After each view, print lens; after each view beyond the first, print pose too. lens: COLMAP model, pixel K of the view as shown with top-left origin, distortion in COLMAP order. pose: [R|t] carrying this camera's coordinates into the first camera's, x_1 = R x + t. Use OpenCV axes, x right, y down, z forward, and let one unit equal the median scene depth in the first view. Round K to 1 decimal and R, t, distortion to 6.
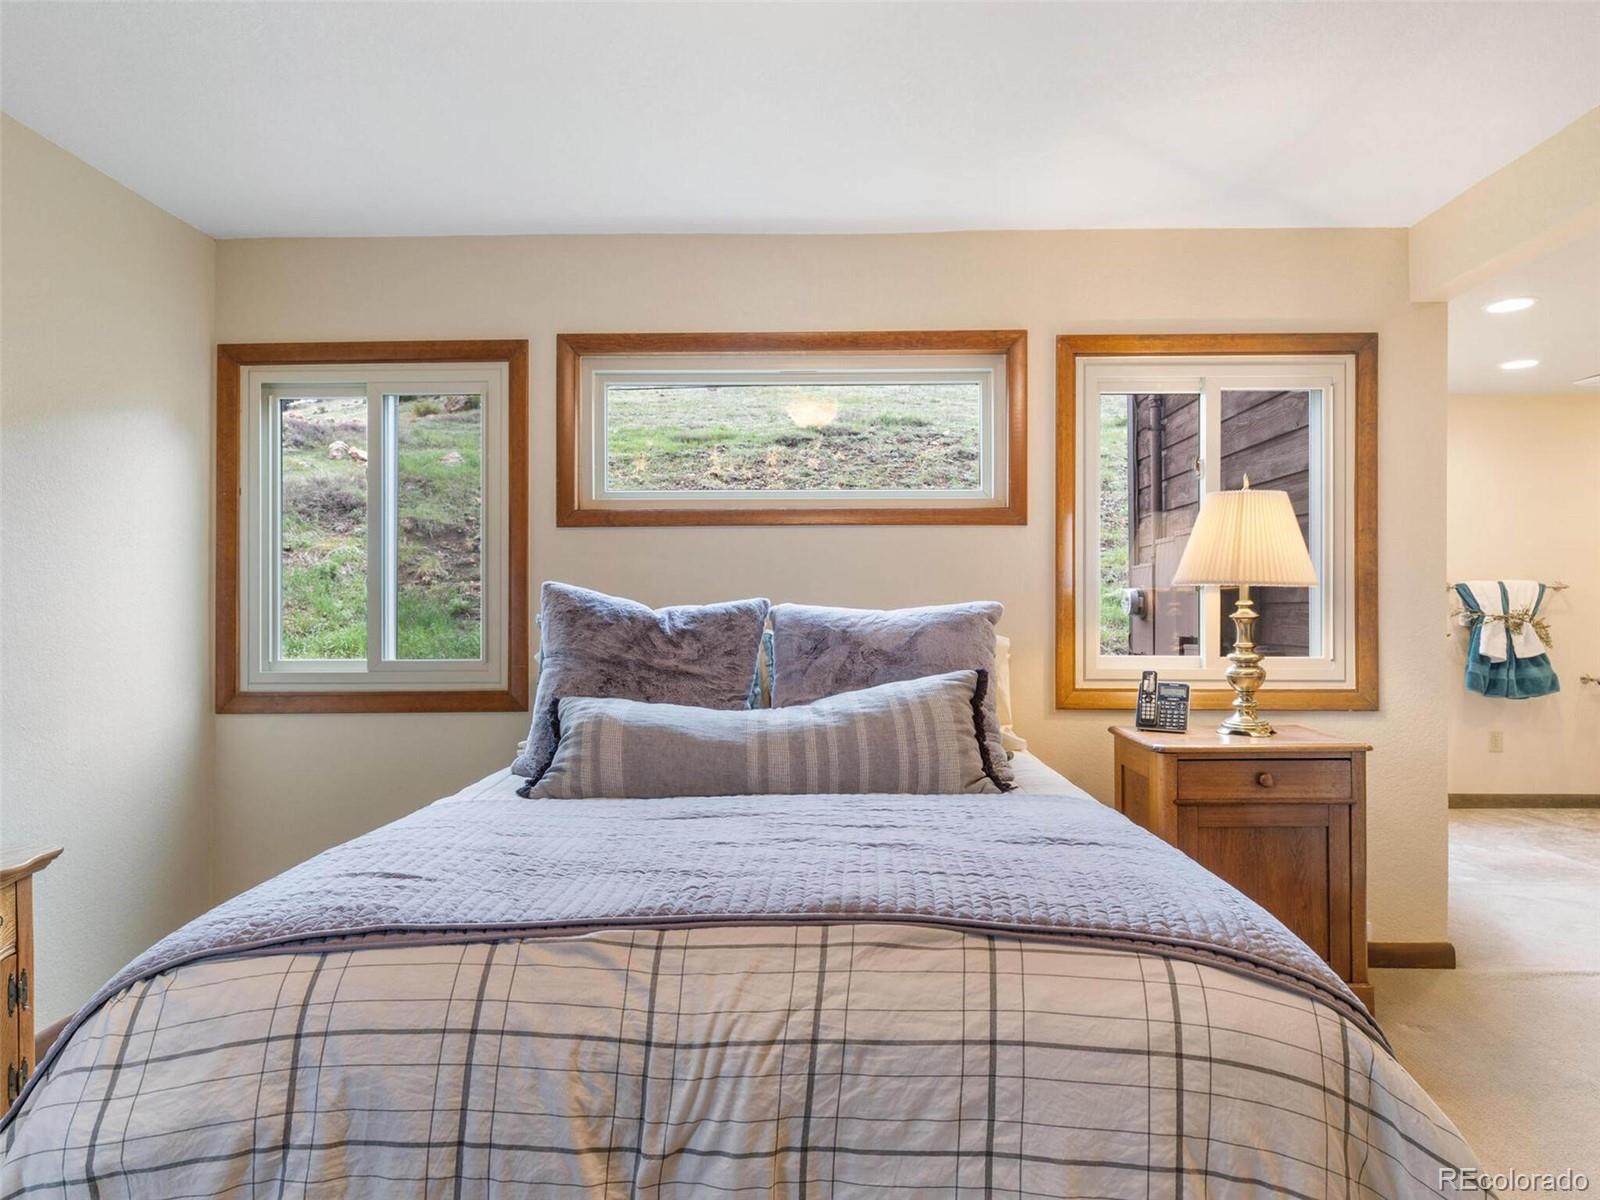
lens RADIAL K [[909.1, 0, 801.3], [0, 909.1, 608.0], [0, 0, 1]] dist [-0.000861, 0.001658]
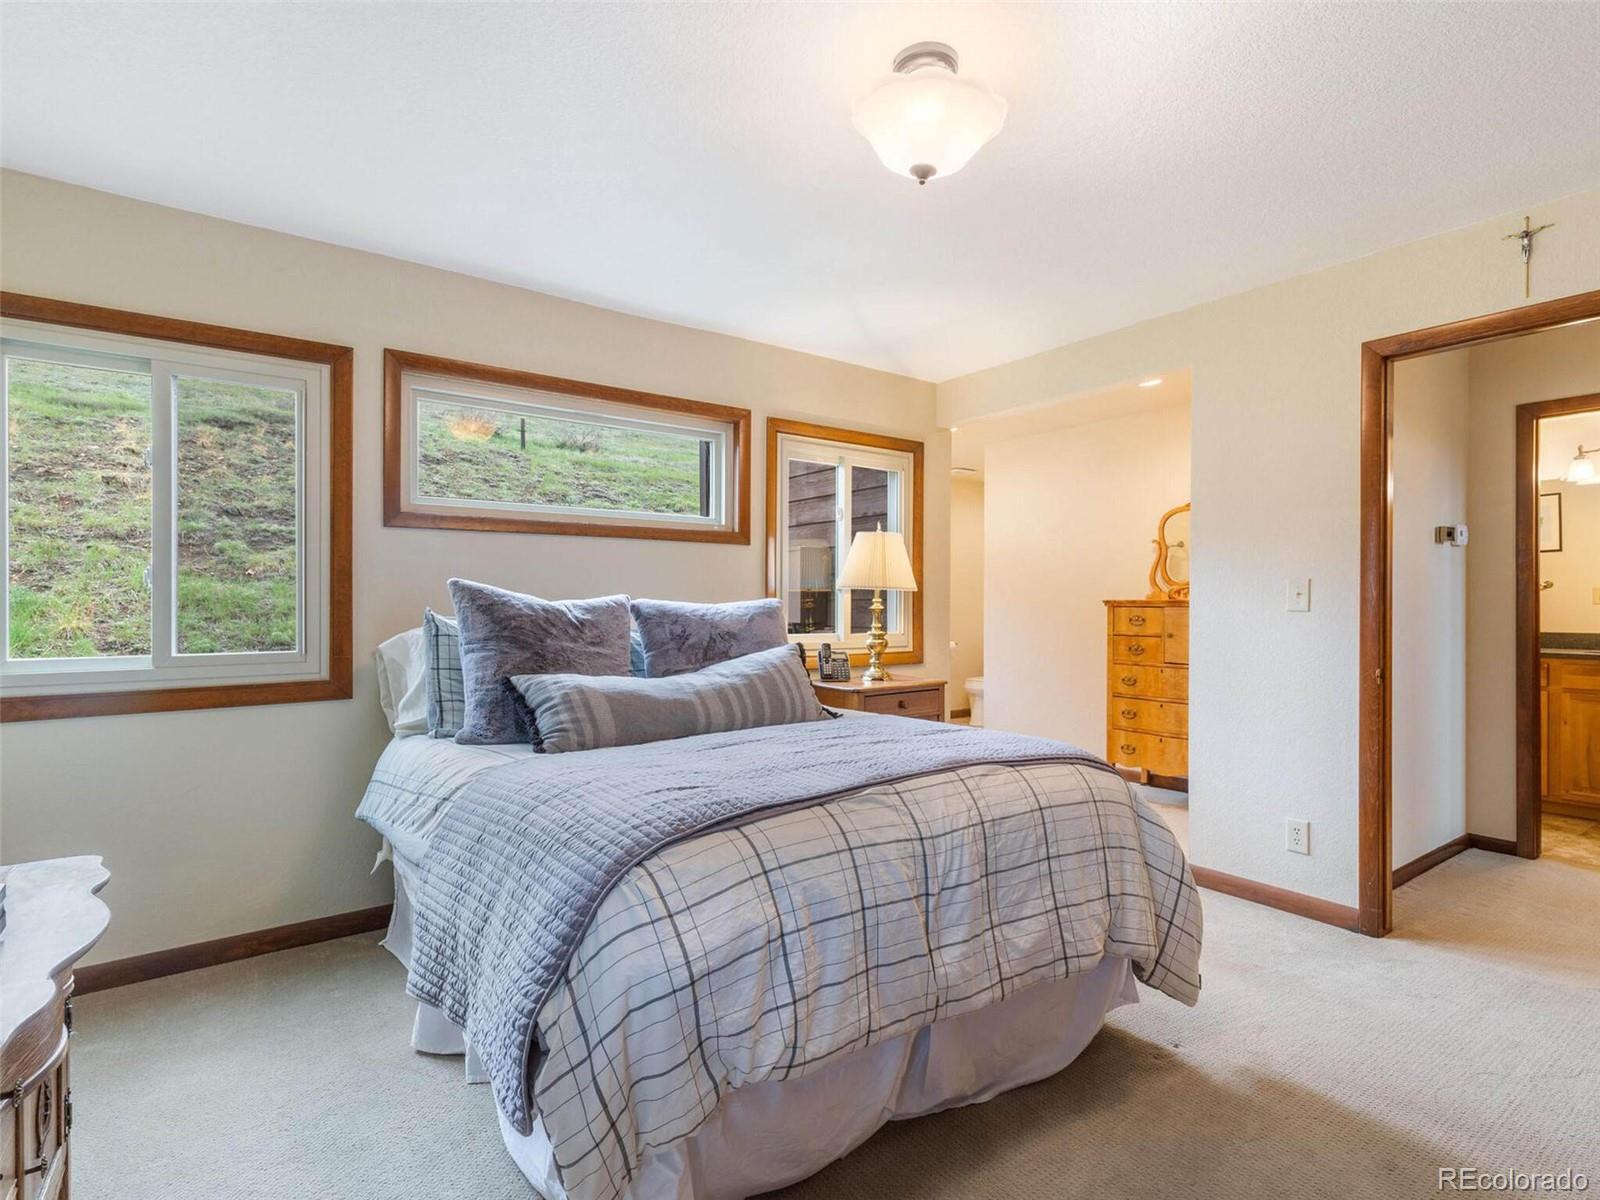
lens RADIAL K [[809.2, 0, 760.0], [0, 809.2, 606.7], [0, 0, 1]] dist [0.008074, -0.001275]
pose [[0.807497, -0.000227, 0.589871, -0.539764], [-0.003661, 0.999979, 0.005397, -0.000484], [-0.589860, -0.006517, 0.807479, -0.051864]]
